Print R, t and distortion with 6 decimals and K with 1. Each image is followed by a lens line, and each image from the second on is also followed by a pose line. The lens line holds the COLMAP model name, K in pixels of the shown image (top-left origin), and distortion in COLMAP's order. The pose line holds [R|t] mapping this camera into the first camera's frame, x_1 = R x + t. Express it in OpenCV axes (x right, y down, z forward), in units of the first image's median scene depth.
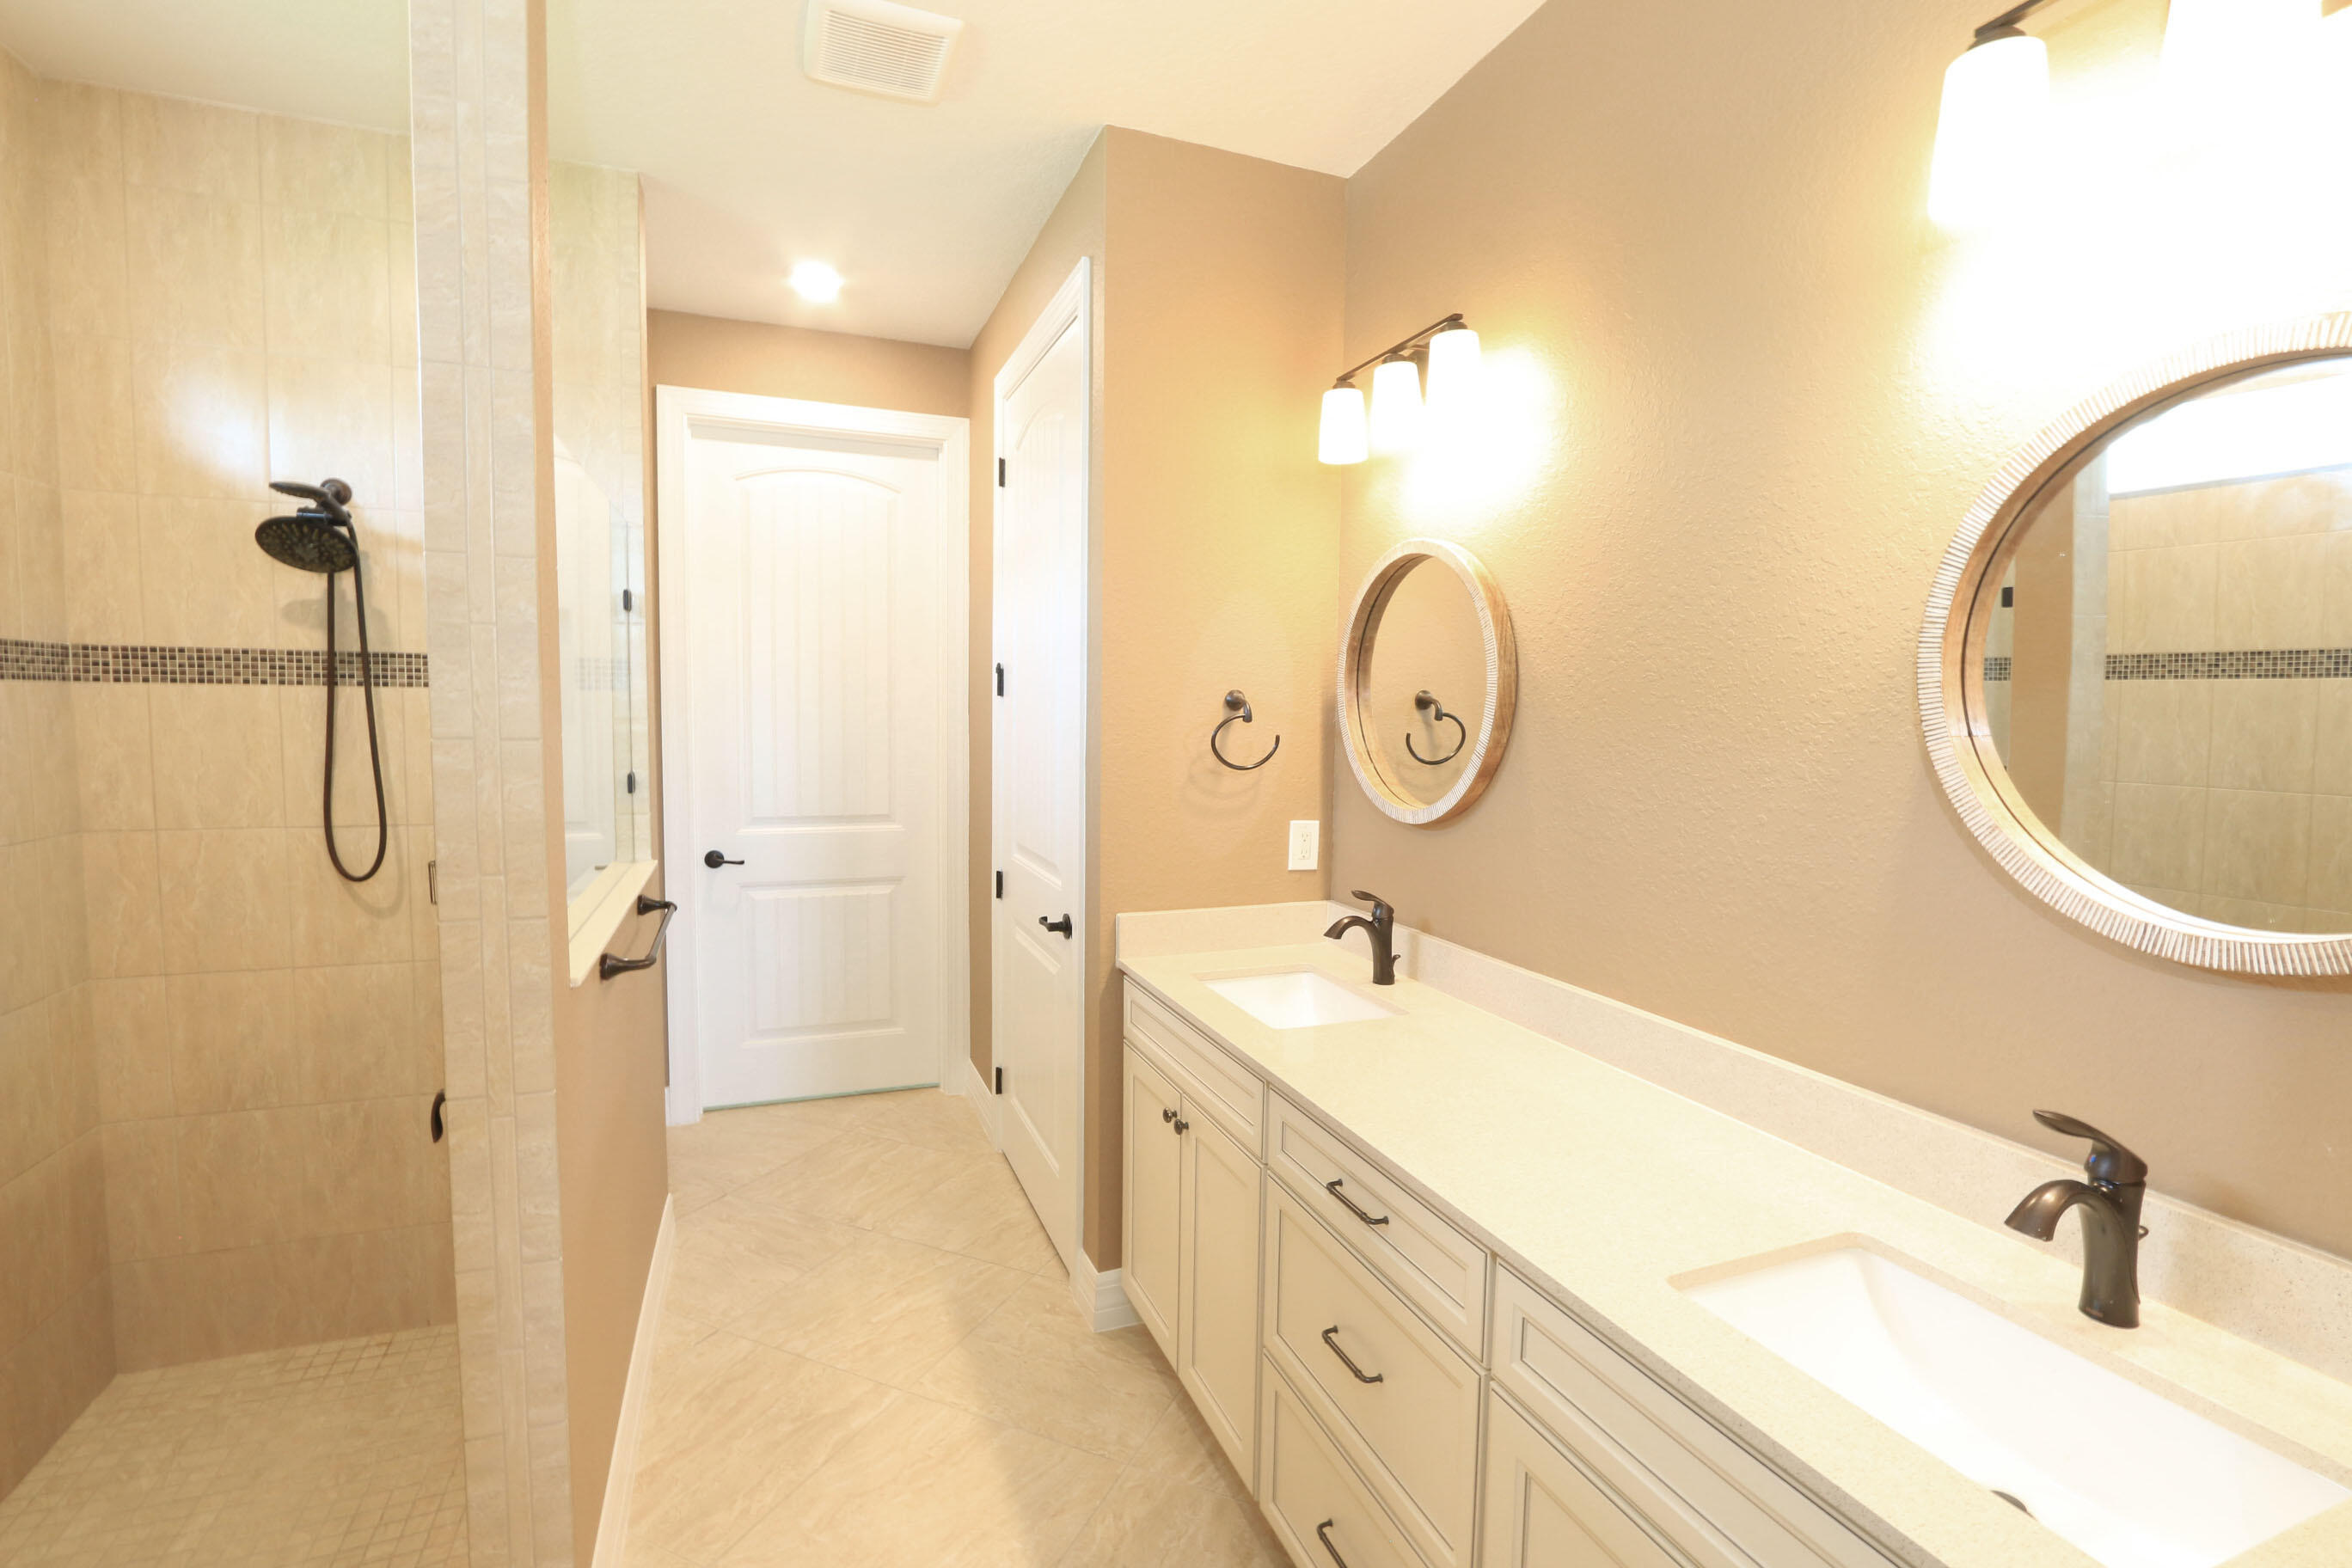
lens RADIAL K [[1083.1, 0, 1181.1], [0, 1083.1, 784.4], [0, 0, 1]] dist [-0.020064, 0.004399]
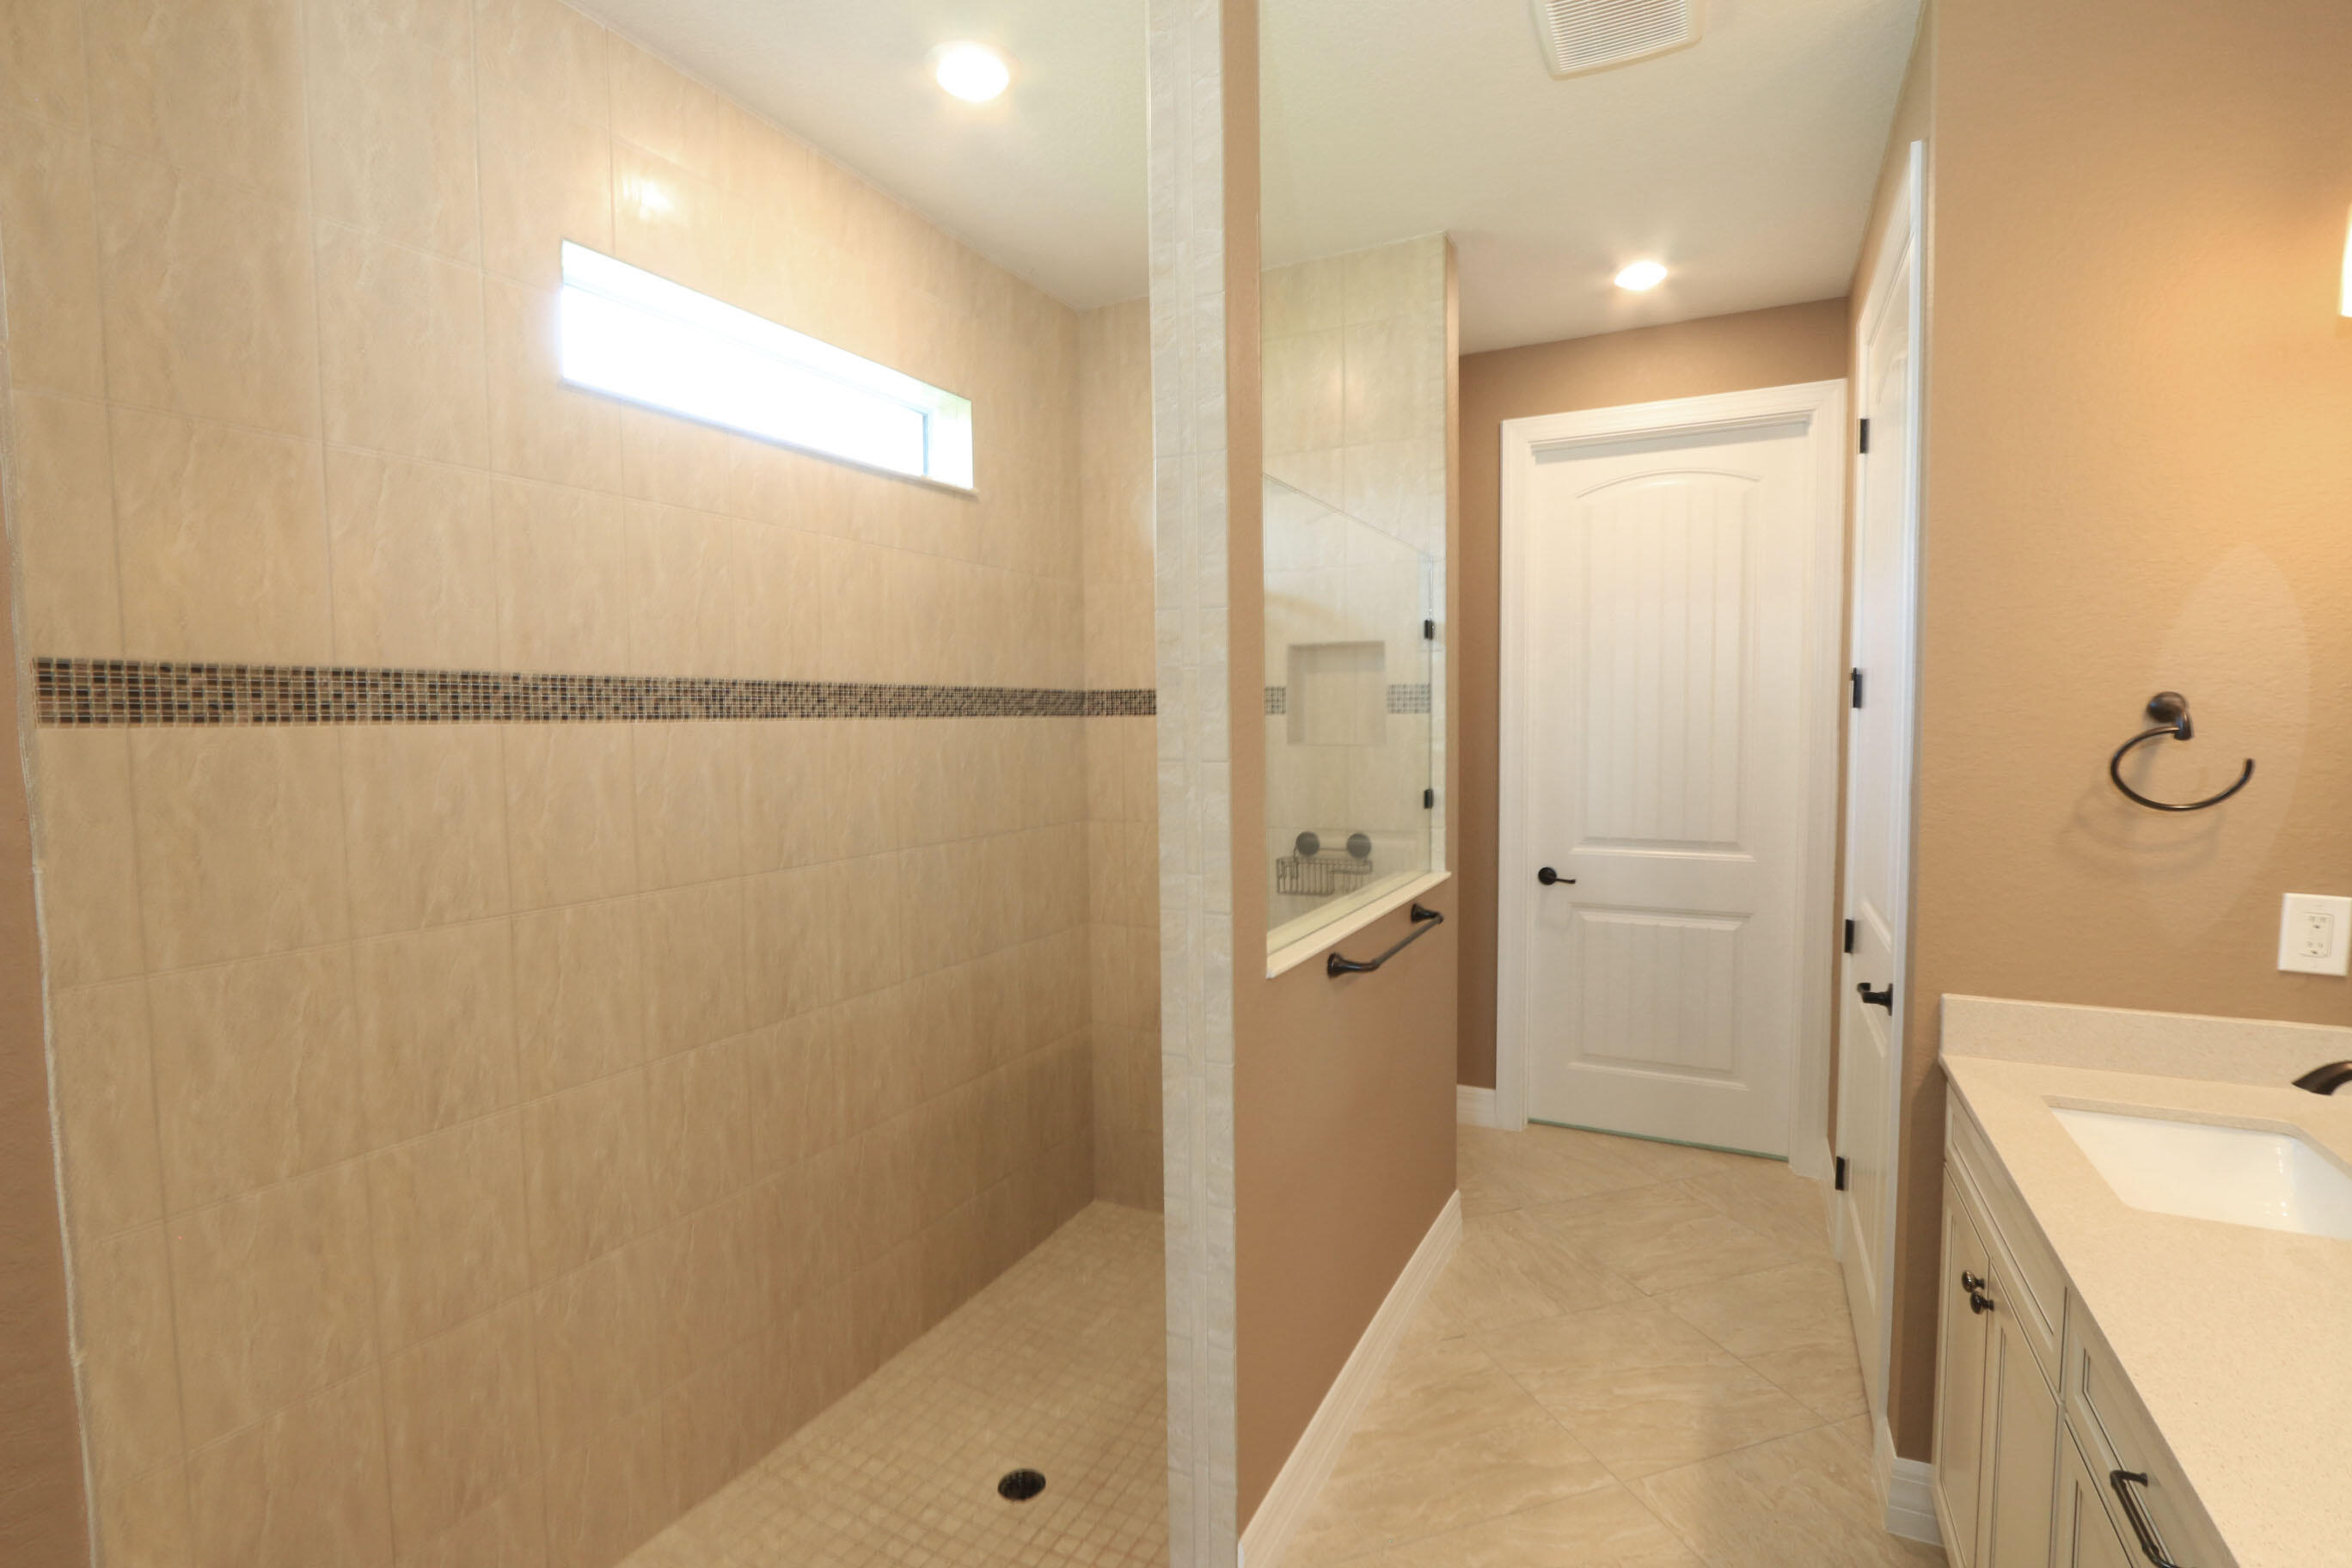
lens RADIAL K [[1083.1, 0, 1180.7], [0, 1083.1, 784.3], [0, 0, 1]] dist [-0.020064, 0.004399]
pose [[0.663614, 0.024840, -0.747663, 0.151082], [-0.034844, 0.999390, 0.002276, -0.010577], [0.747264, 0.024541, 0.664074, 0.107792]]
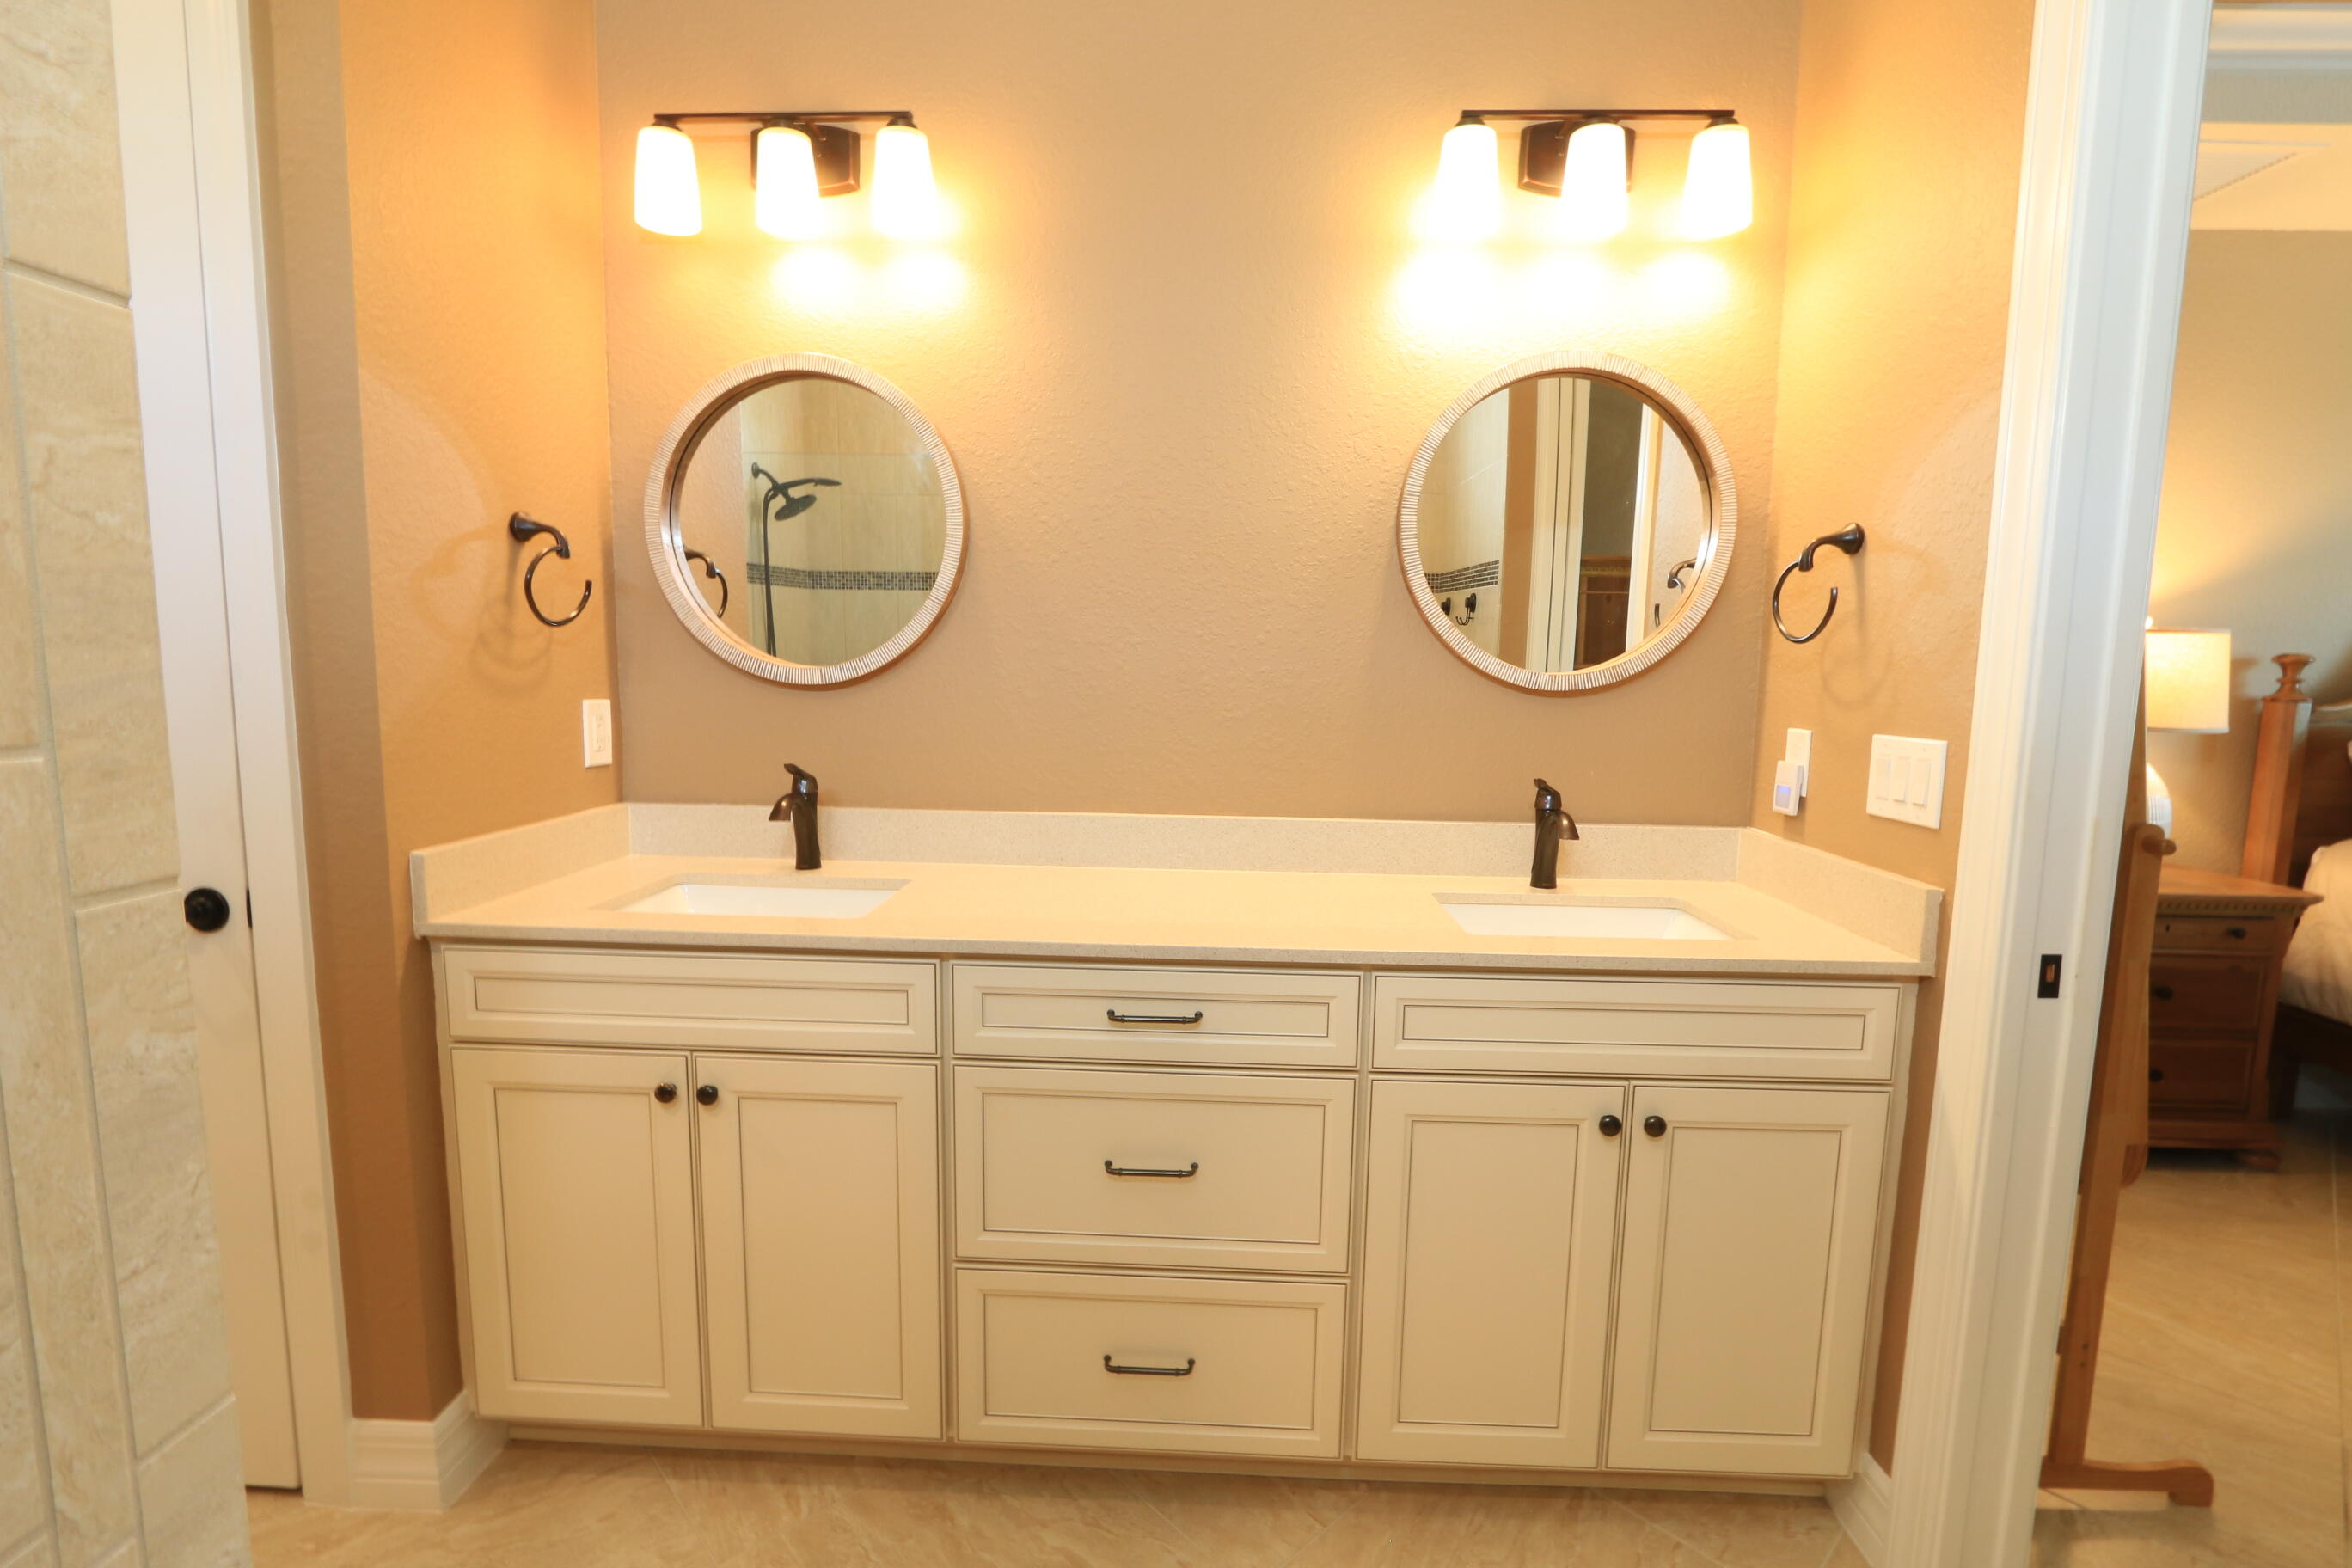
lens RADIAL K [[1083.1, 0, 1175.3], [0, 1083.1, 787.3], [0, 0, 1]] dist [-0.020064, 0.004399]
pose [[0.398591, -0.111410, 0.910337, -0.461813], [0.058601, 0.993660, 0.095949, 0.050498], [-0.915255, 0.015102, 0.402592, 0.364375]]
